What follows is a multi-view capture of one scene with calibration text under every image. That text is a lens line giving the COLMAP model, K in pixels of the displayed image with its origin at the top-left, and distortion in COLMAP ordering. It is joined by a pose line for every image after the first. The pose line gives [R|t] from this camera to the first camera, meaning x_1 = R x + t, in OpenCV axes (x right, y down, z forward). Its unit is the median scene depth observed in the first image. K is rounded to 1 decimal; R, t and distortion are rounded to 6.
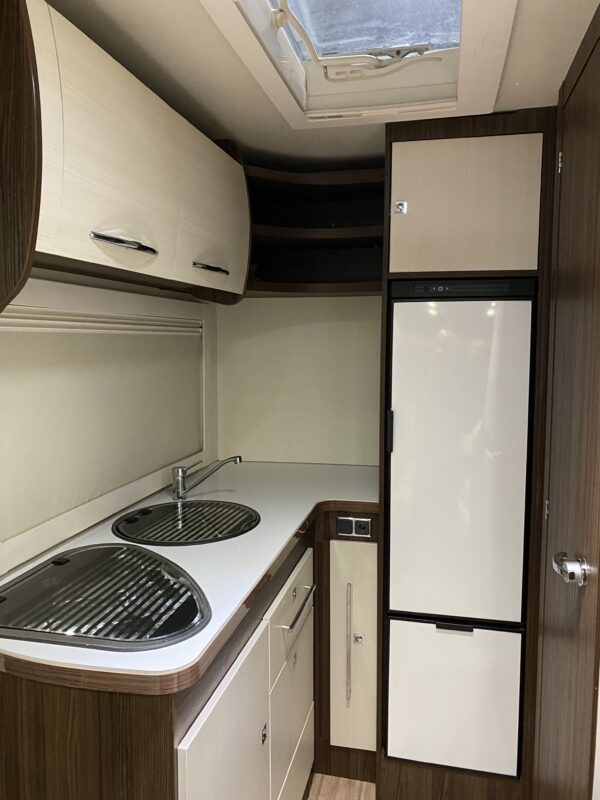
lens RADIAL K [[613.1, 0, 299.1], [0, 613.1, 383.4], [0, 0, 1]] dist [0.011624, -0.011477]
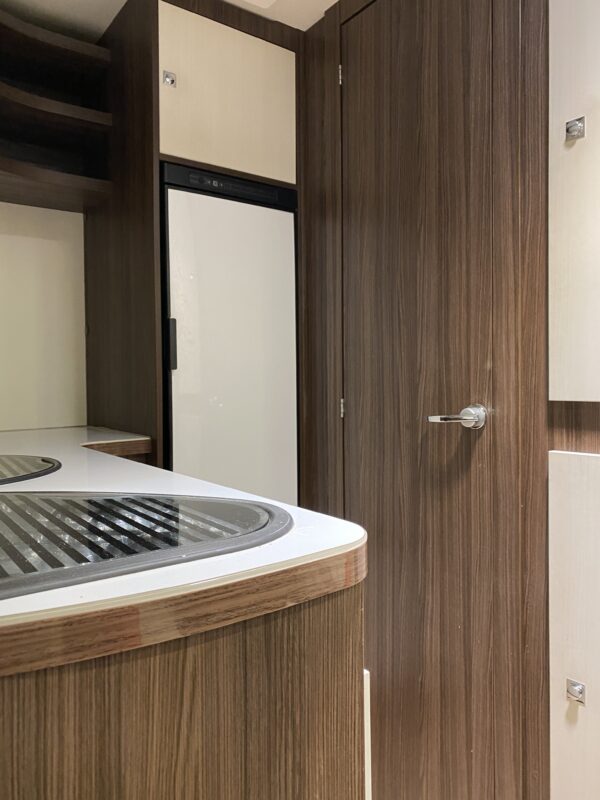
lens RADIAL K [[613.1, 0, 295.1], [0, 613.1, 394.2], [0, 0, 1]] dist [0.011624, -0.011477]
pose [[0.651484, -0.019554, 0.758410, -0.388176], [0.062106, 0.997687, -0.027626, 0.188767], [-0.756116, 0.065100, 0.651192, 0.362706]]
